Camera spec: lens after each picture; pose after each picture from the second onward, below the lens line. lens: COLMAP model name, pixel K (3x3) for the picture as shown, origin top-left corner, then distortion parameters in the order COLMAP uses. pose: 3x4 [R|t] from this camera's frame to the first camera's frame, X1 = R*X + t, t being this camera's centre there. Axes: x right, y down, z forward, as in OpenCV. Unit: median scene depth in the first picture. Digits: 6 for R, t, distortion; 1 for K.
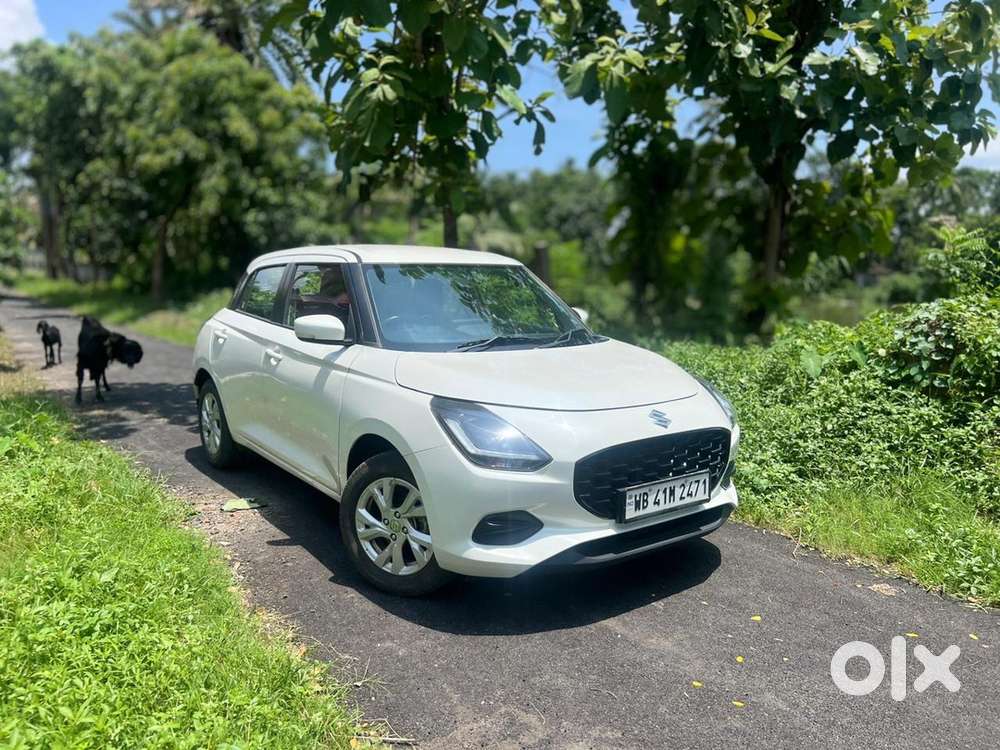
lens RADIAL K [[755.6, 0, 499.6], [0, 755.6, 378.9], [0, 0, 1]] dist [0.046224, -0.052010]
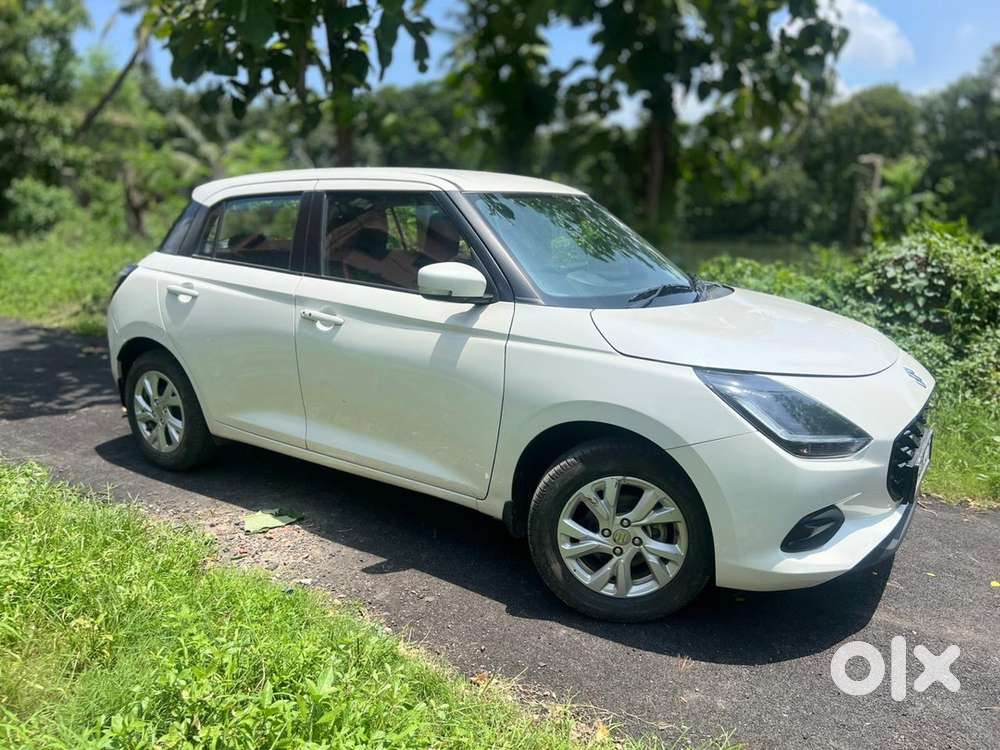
lens RADIAL K [[755.6, 0, 504.6], [0, 755.6, 380.9], [0, 0, 1]] dist [0.046224, -0.052010]
pose [[0.942404, -0.066328, 0.327835, -0.478691], [0.039341, 0.995318, 0.088283, -0.036433], [-0.332156, -0.070301, 0.940601, 0.313270]]
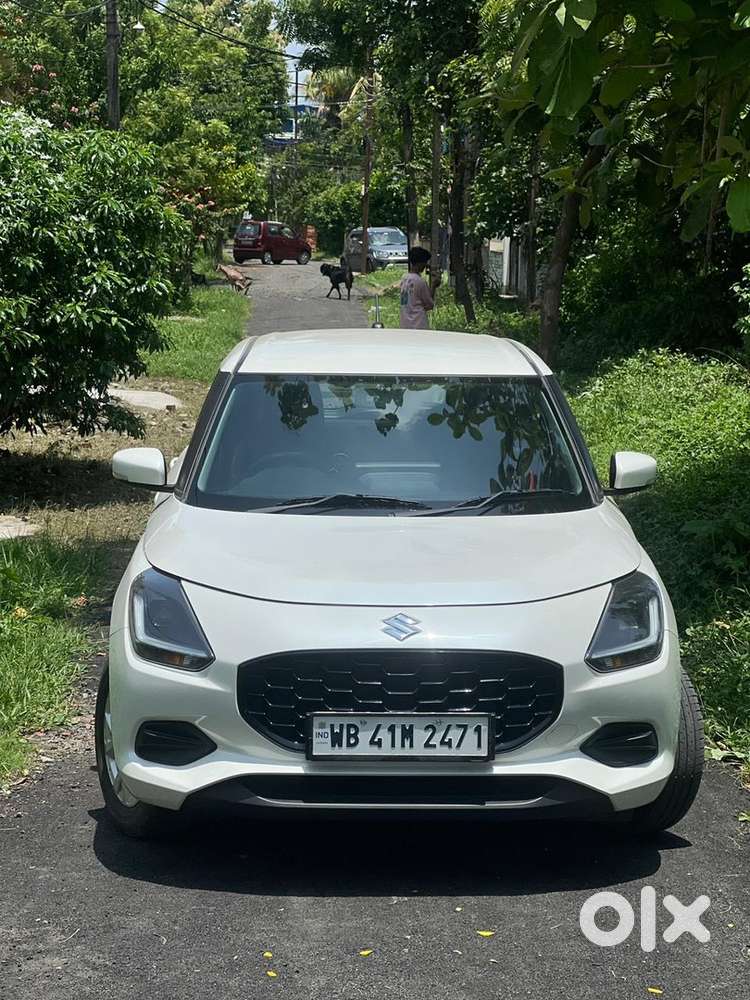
lens RADIAL K [[2245.4, 0, 374.0], [0, 2245.4, 501.9], [0, 0, 1]] dist [0.081468, 0.000000]
pose [[0.821426, 0.066391, -0.566437, 1.256413], [-0.084591, 0.996398, -0.005884, -0.043621], [0.564006, 0.052749, 0.824084, -0.672631]]
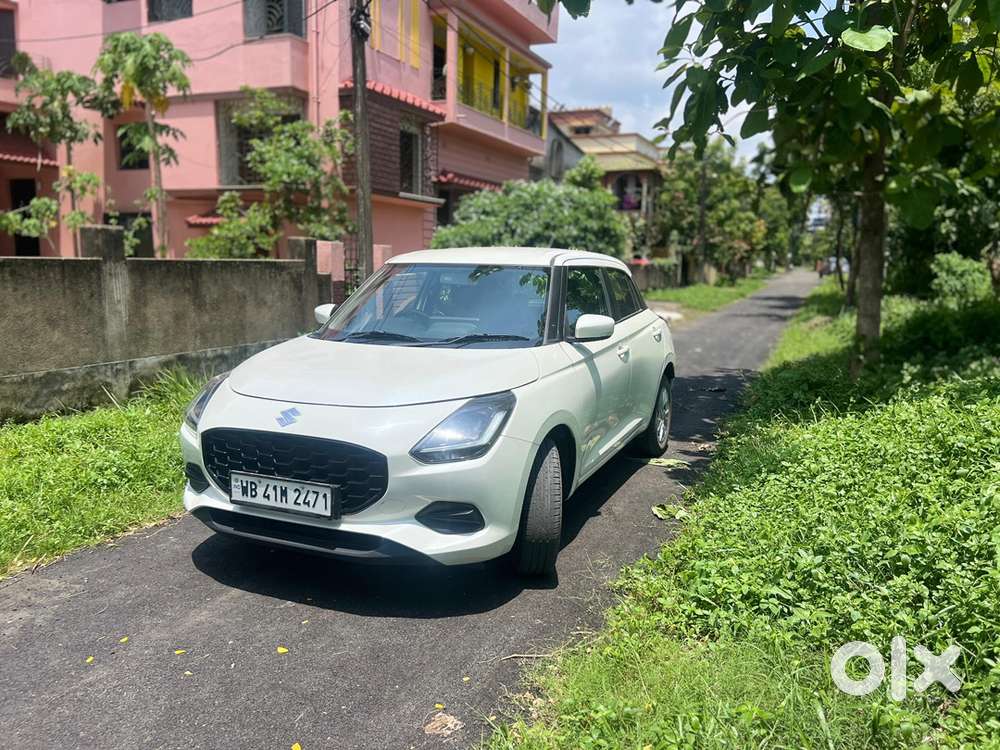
lens RADIAL K [[755.6, 0, 506.2], [0, 755.6, 382.9], [0, 0, 1]] dist [0.046224, -0.052010]
pose [[0.503299, 0.128928, -0.854440, 1.107455], [-0.130177, 0.988835, 0.072528, -0.092481], [0.854251, 0.074725, 0.514463, 0.676687]]
